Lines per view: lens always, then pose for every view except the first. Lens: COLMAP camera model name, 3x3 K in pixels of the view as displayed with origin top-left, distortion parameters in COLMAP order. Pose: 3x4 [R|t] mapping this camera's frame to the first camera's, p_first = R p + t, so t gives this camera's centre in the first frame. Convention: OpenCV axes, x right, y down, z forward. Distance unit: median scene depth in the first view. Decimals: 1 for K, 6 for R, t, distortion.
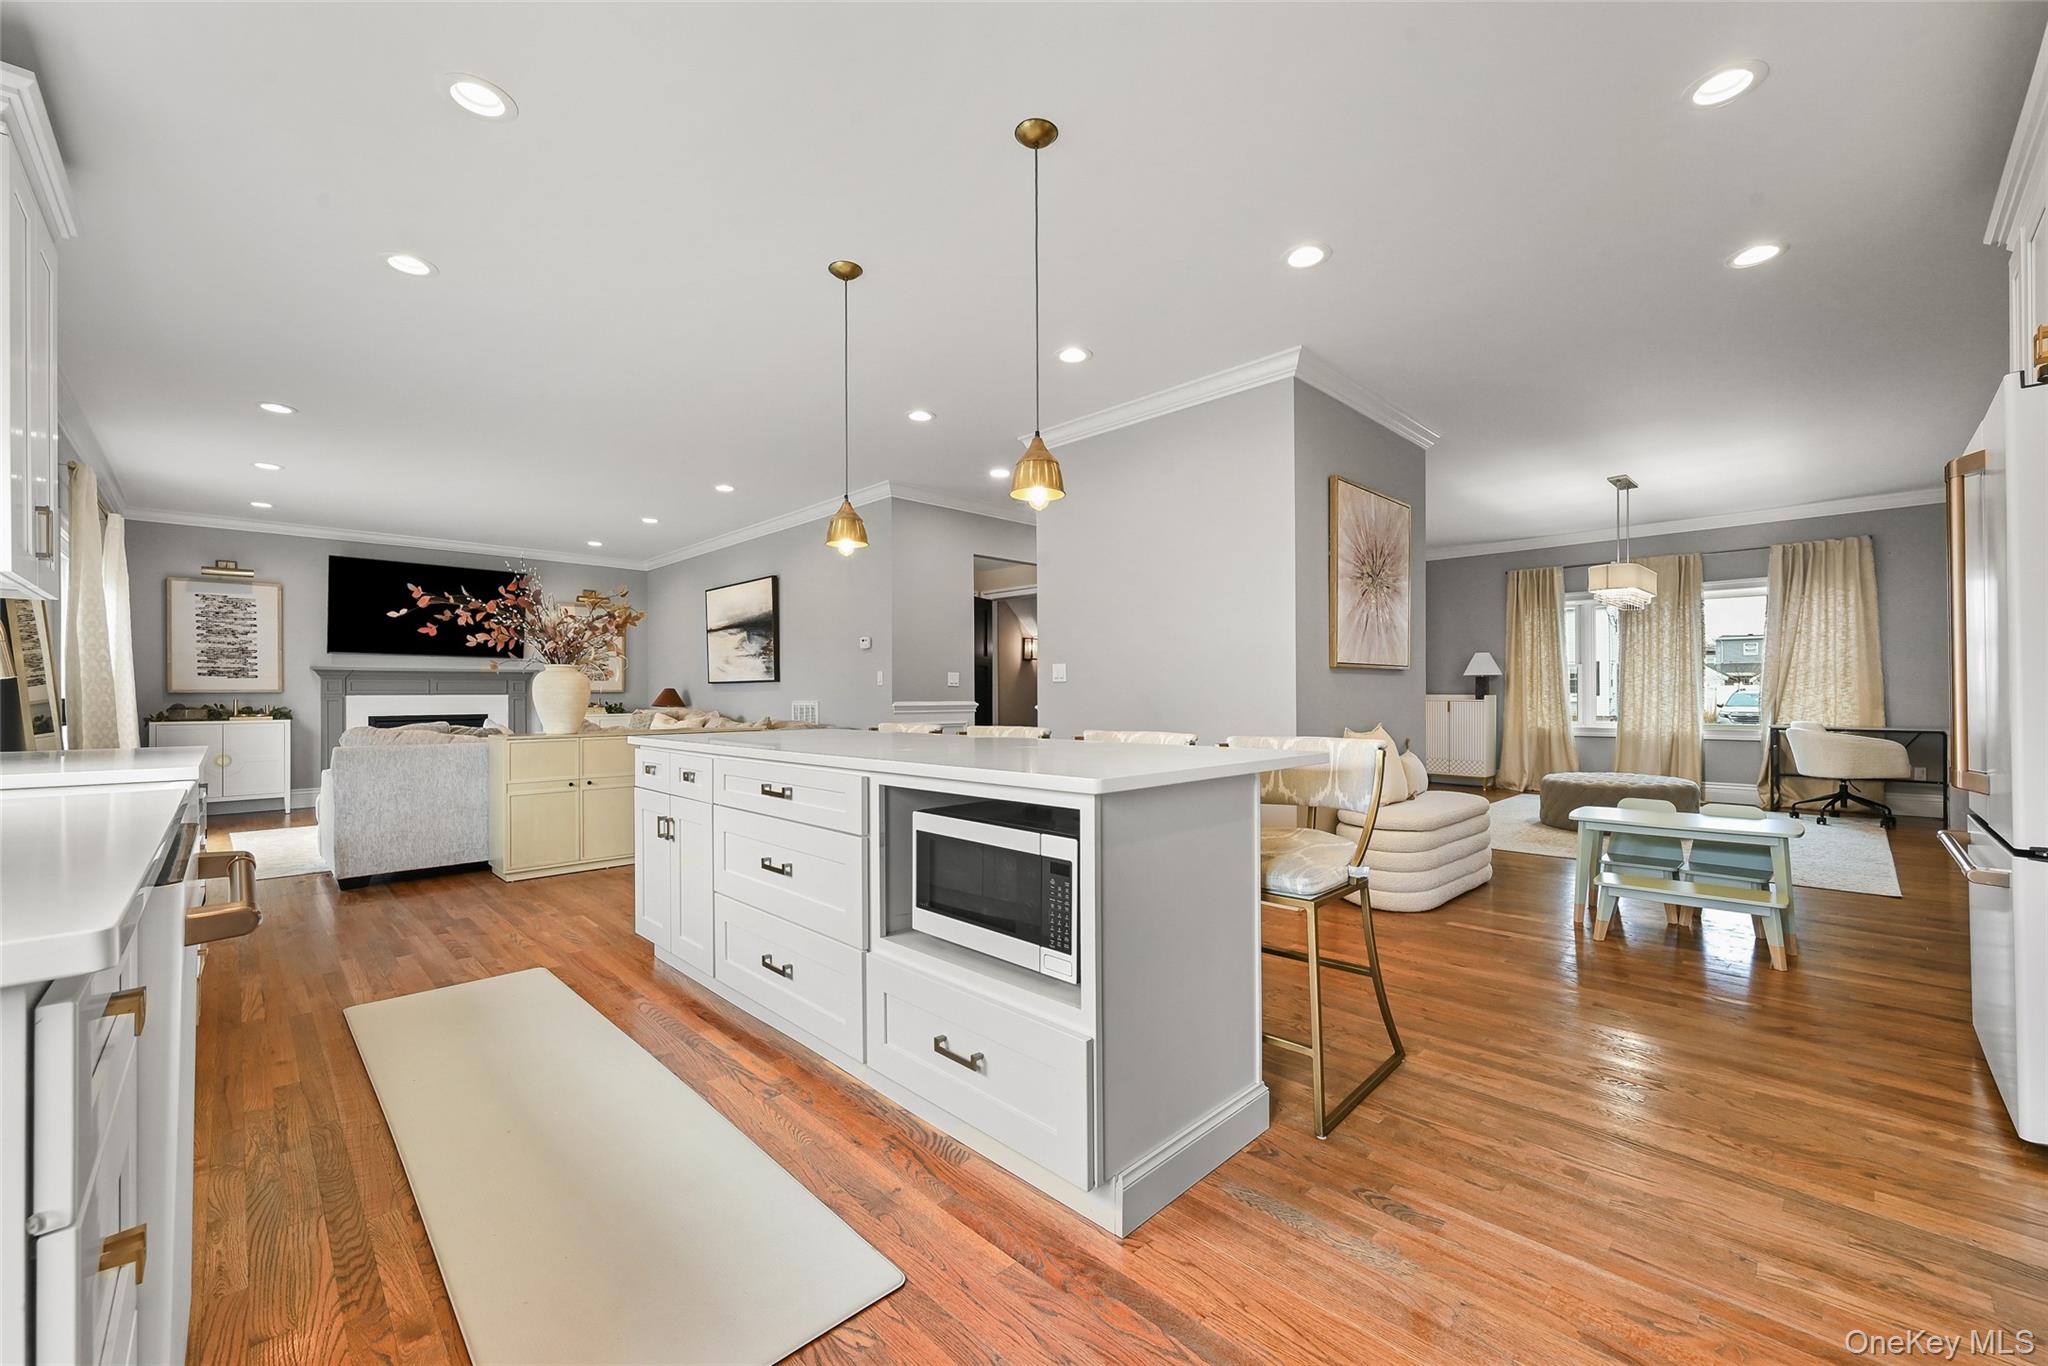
lens RADIAL K [[819.0, 0, 1032.8], [0, 819.0, 693.9], [0, 0, 1]] dist [0.000101, 0.000884]
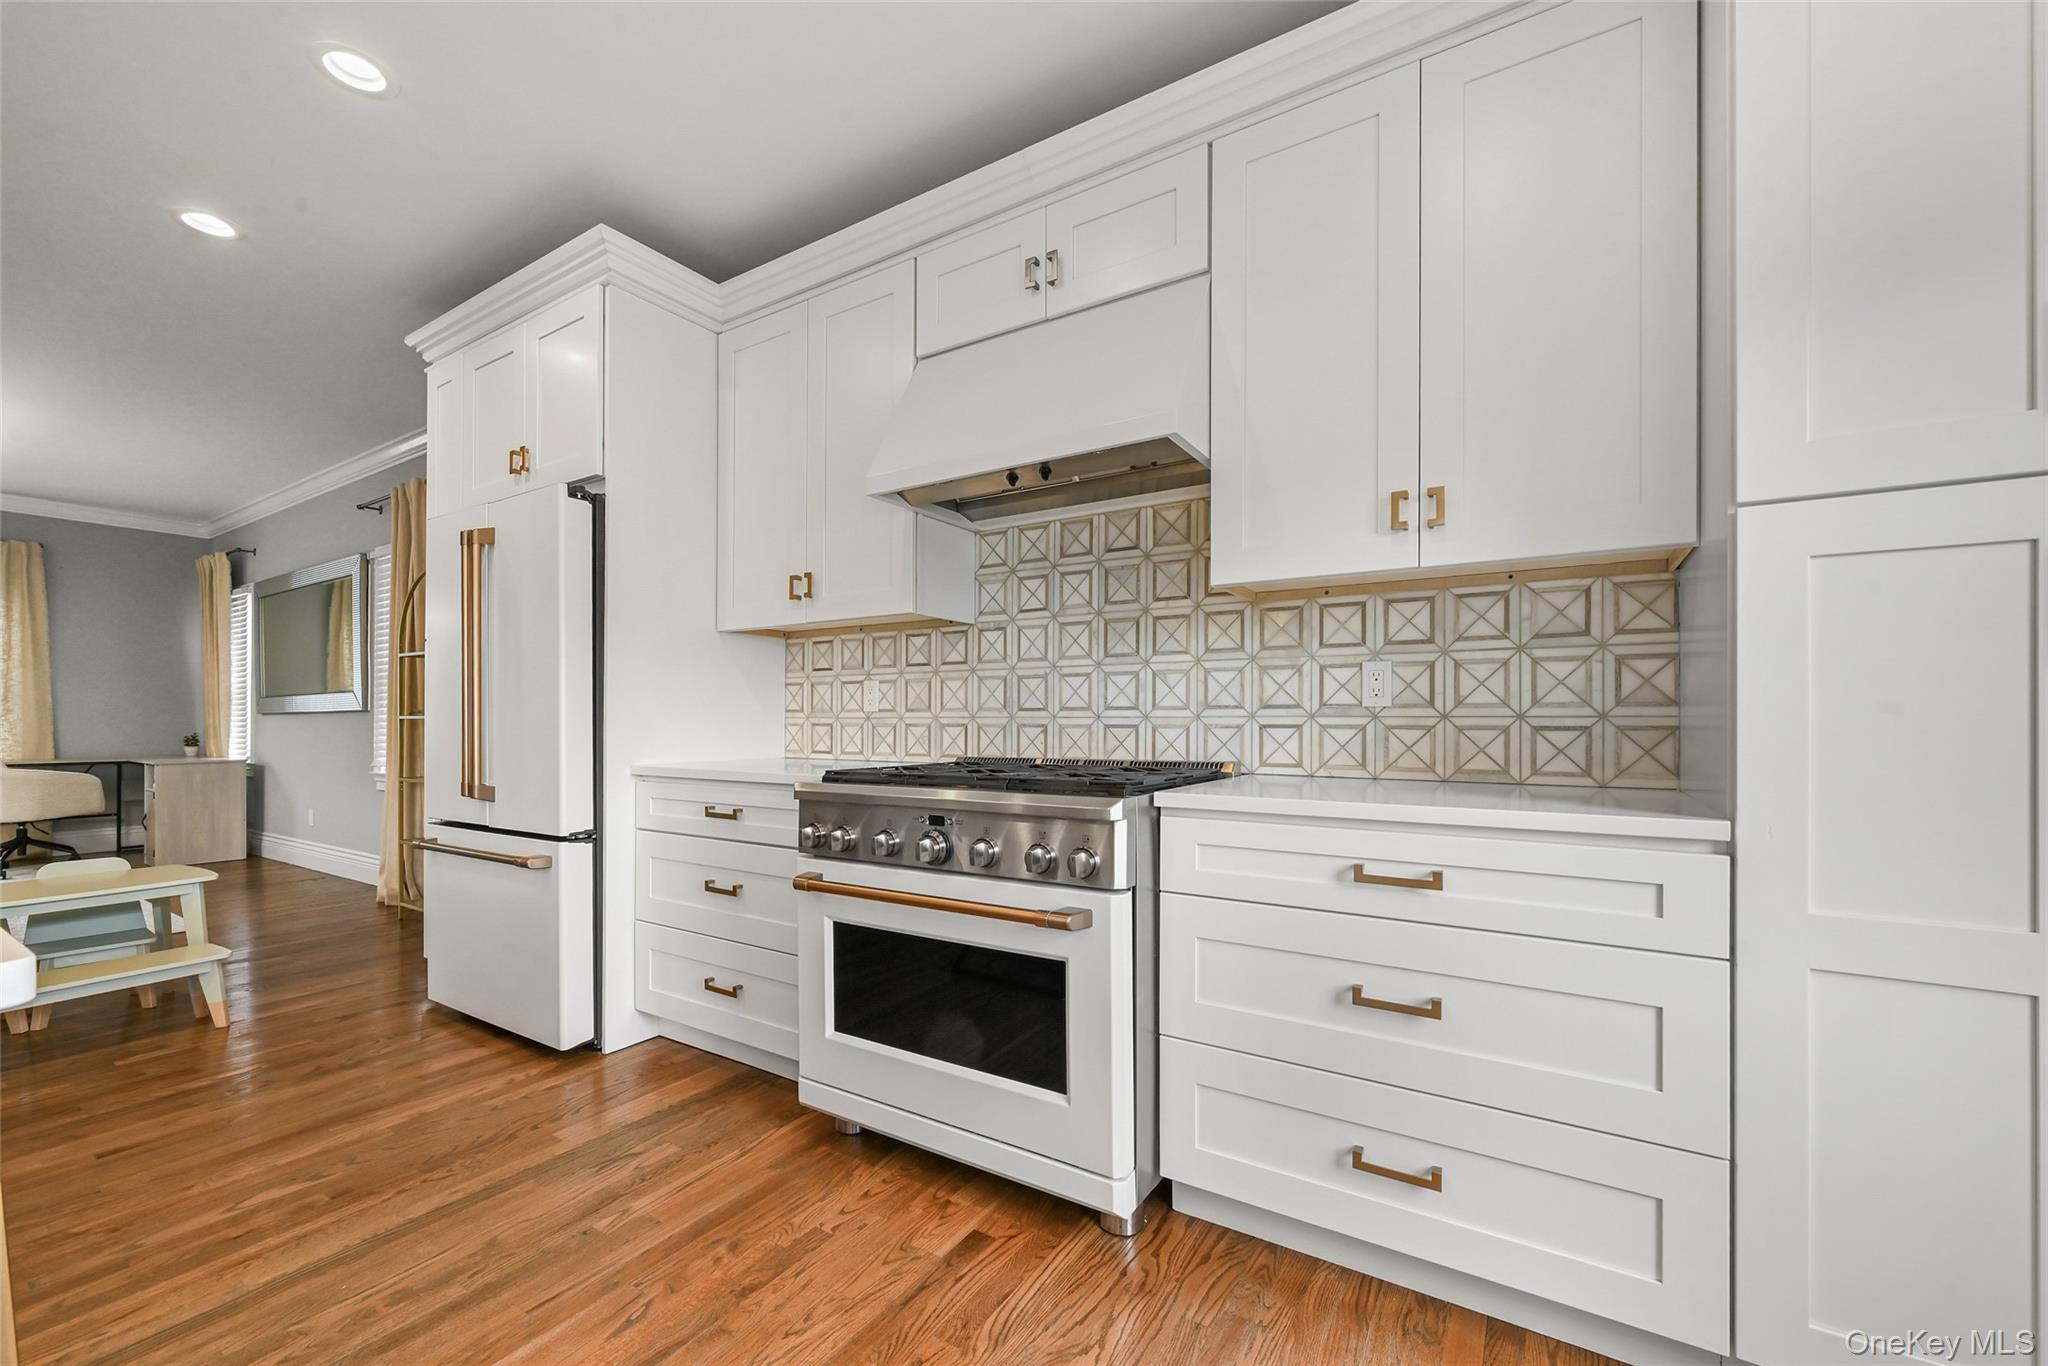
lens RADIAL K [[819.0, 0, 1034.2], [0, 819.0, 718.7], [0, 0, 1]] dist [0.000101, 0.000884]
pose [[-0.228285, 0.009565, 0.973547, -0.072803], [-0.002652, 0.999942, -0.010446, 0.001691], [-0.973591, -0.004966, -0.228246, 0.138538]]
